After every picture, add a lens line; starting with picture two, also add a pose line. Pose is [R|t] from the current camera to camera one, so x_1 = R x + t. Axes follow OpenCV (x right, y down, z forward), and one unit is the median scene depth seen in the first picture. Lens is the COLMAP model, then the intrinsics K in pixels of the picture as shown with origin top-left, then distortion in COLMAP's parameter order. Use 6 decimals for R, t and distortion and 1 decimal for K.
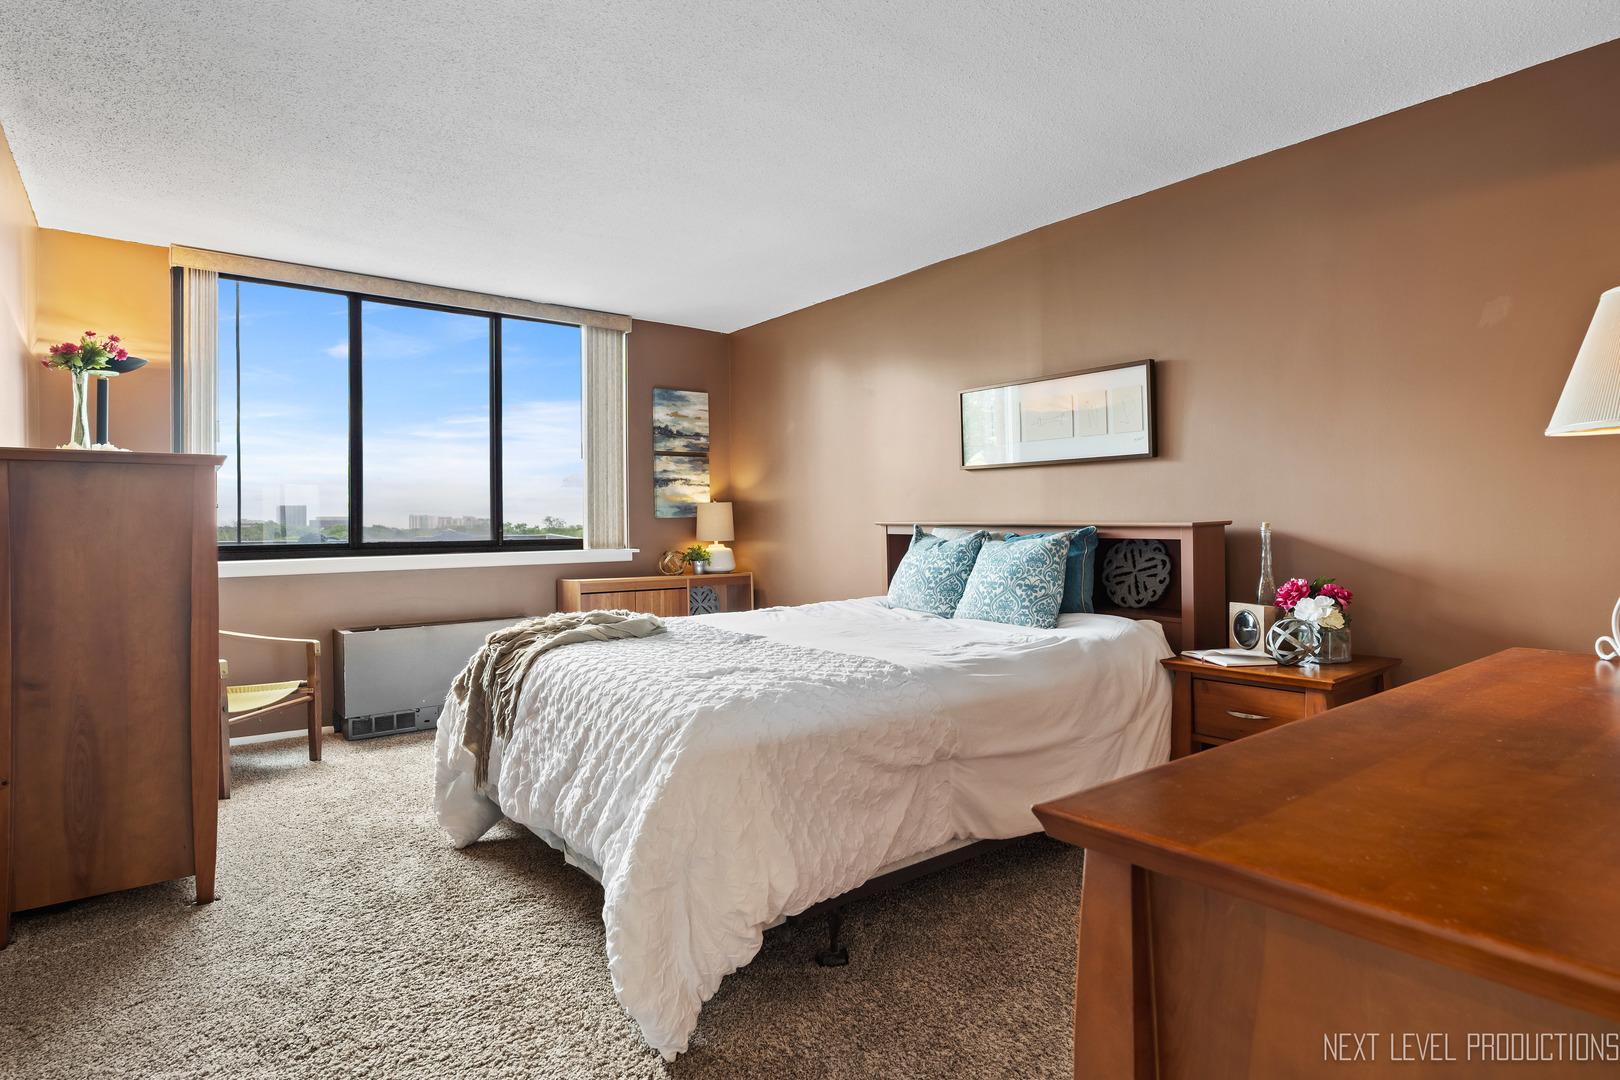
lens RADIAL K [[863.6, 0, 816.2], [0, 863.6, 522.4], [0, 0, 1]] dist [0.003998, -0.000264]
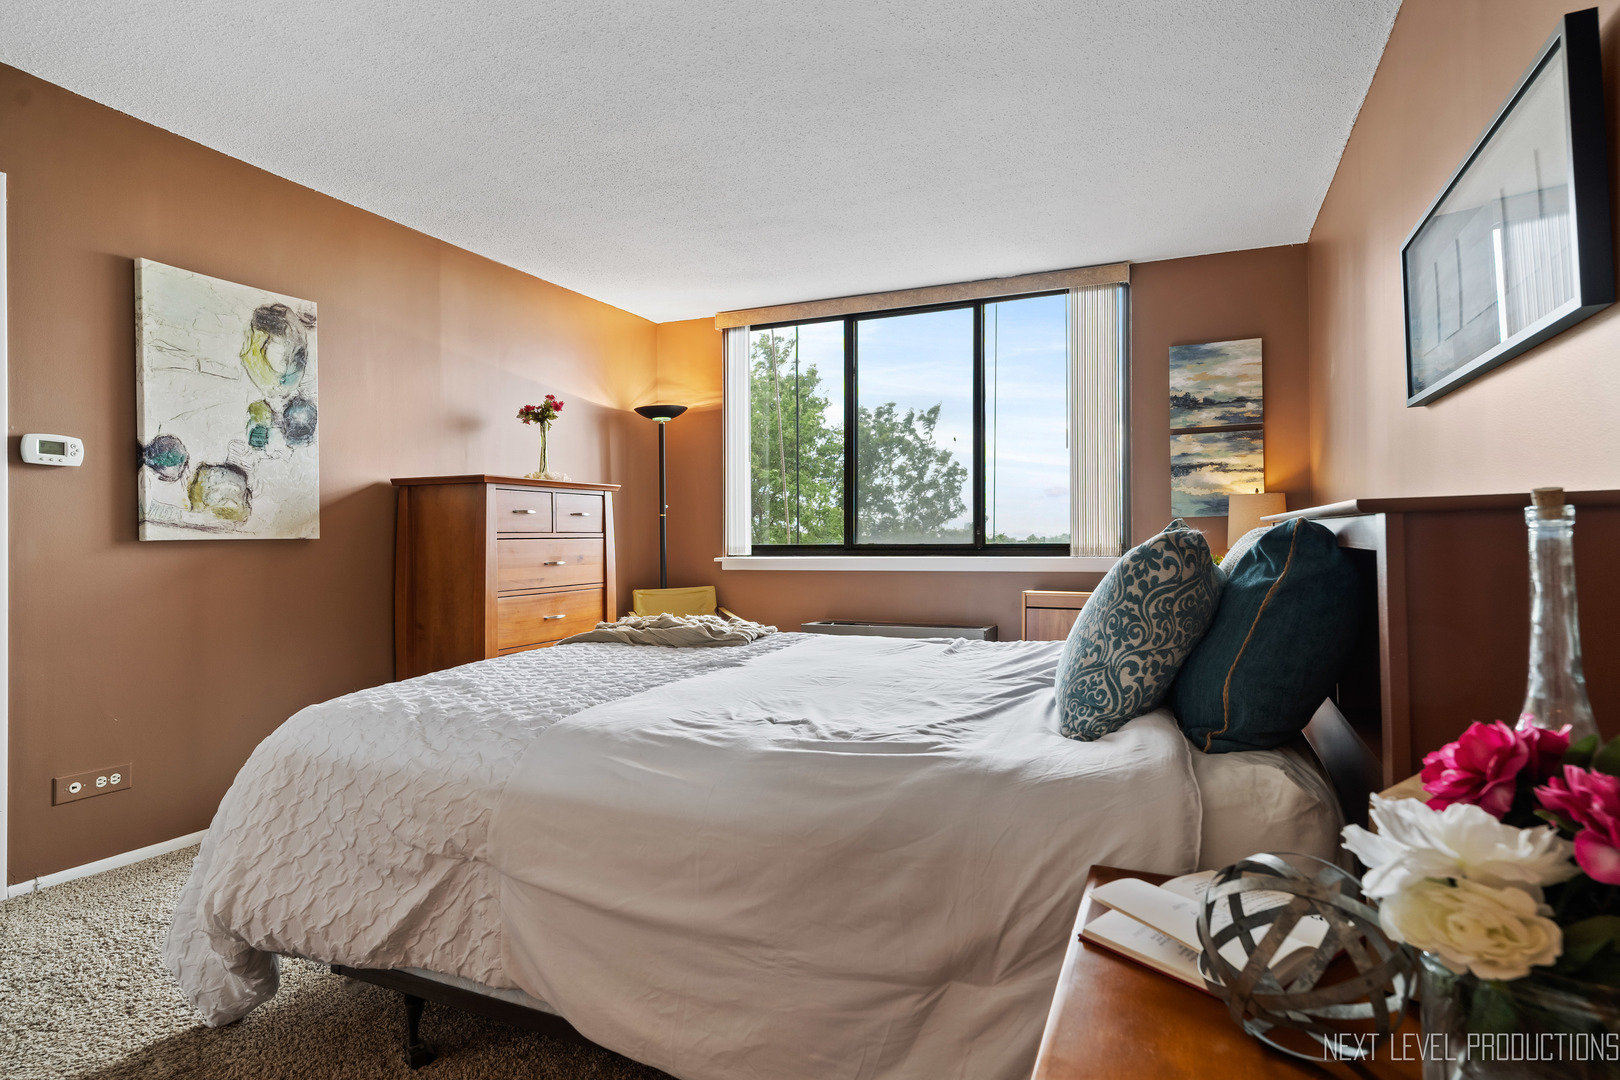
lens RADIAL K [[863.6, 0, 800.7], [0, 863.6, 548.2], [0, 0, 1]] dist [0.003998, -0.000264]
pose [[0.461076, 0.014605, -0.887240, 0.340086], [0.003393, 0.999828, 0.018221, 0.006757], [0.887354, -0.011412, 0.460947, 0.361226]]
